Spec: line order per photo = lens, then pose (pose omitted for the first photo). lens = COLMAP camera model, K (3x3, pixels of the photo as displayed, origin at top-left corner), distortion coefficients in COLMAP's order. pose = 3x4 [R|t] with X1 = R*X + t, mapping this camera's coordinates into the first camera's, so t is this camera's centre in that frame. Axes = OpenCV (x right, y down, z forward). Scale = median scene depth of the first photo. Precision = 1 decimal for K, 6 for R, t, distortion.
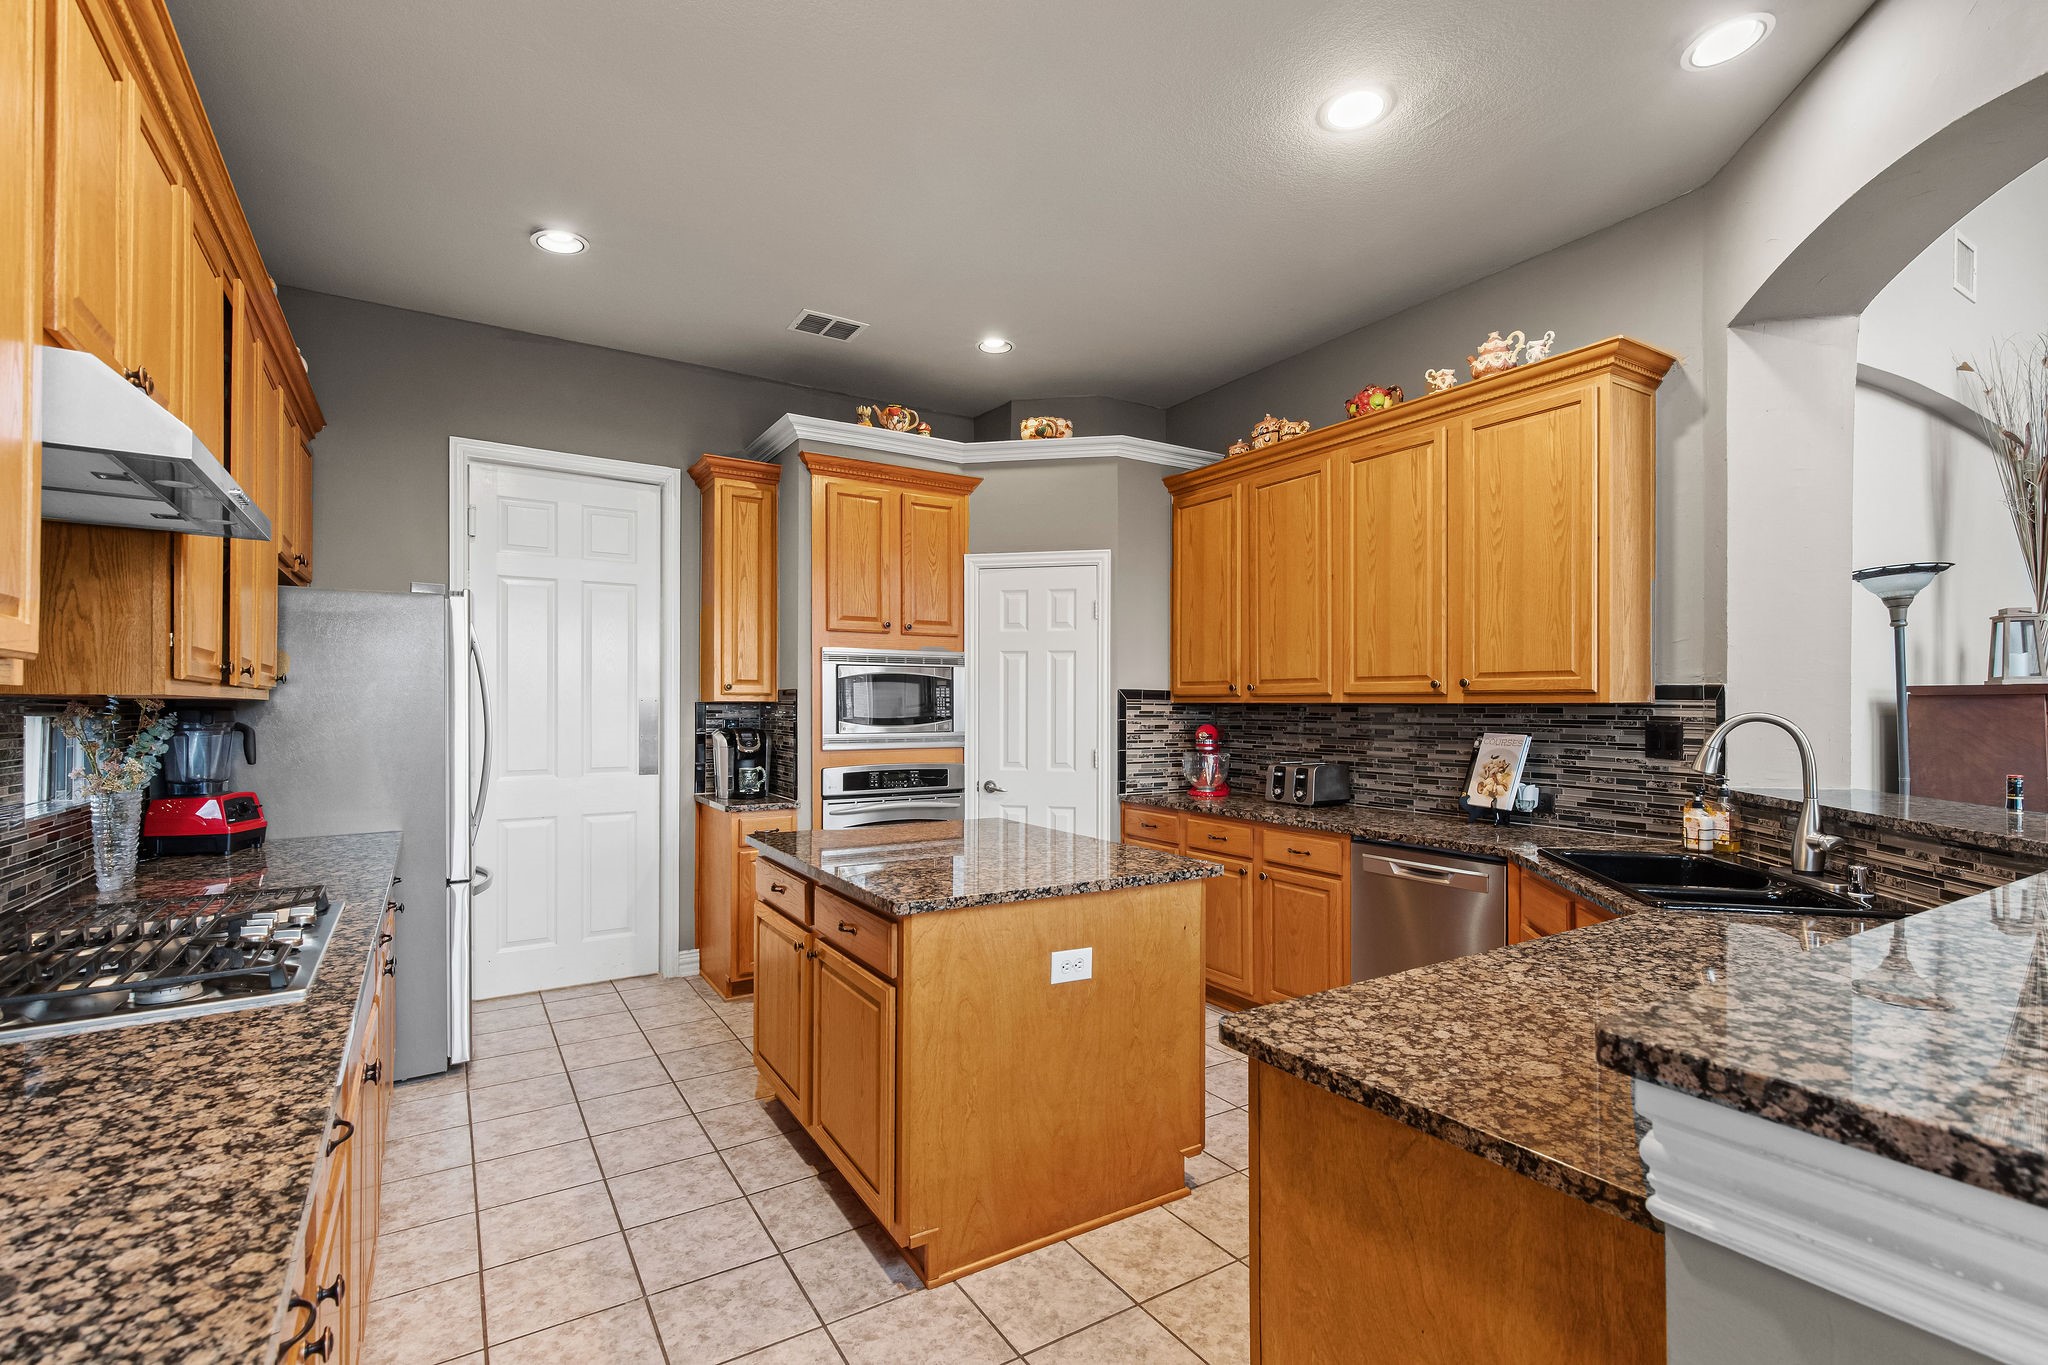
lens RADIAL K [[927.2, 0, 1032.3], [0, 927.2, 711.0], [0, 0, 1]] dist [0.001809, 0.000173]
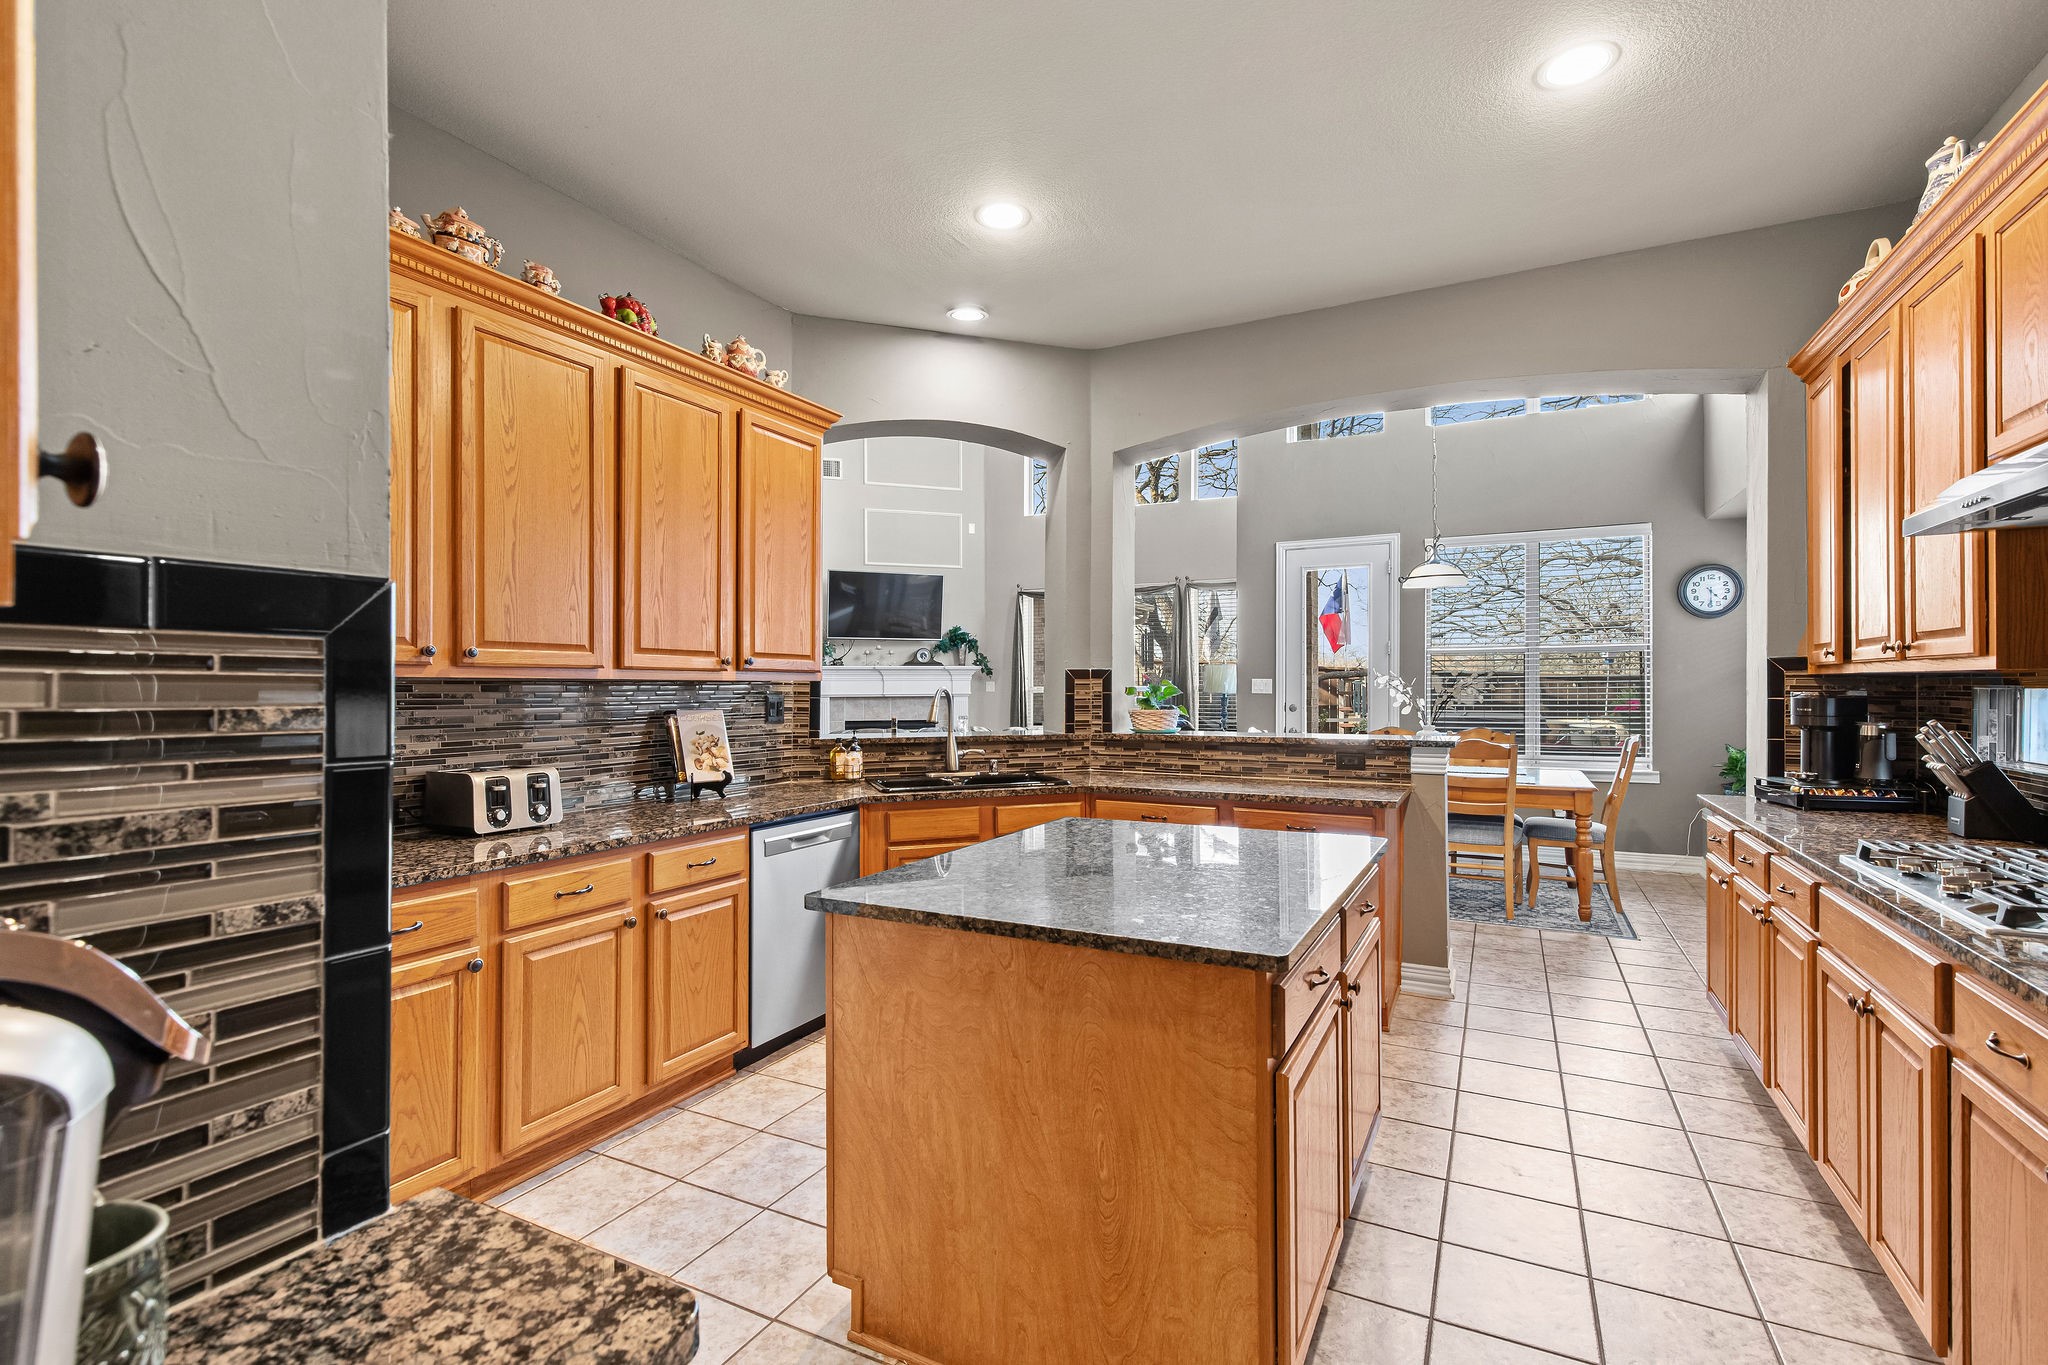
lens RADIAL K [[927.2, 0, 1032.3], [0, 927.2, 711.0], [0, 0, 1]] dist [0.001809, 0.000173]
pose [[-0.509804, -0.027700, 0.859845, -0.518344], [0.002412, 0.999432, 0.033627, -0.007740], [-0.860287, 0.019217, -0.509447, 1.087295]]
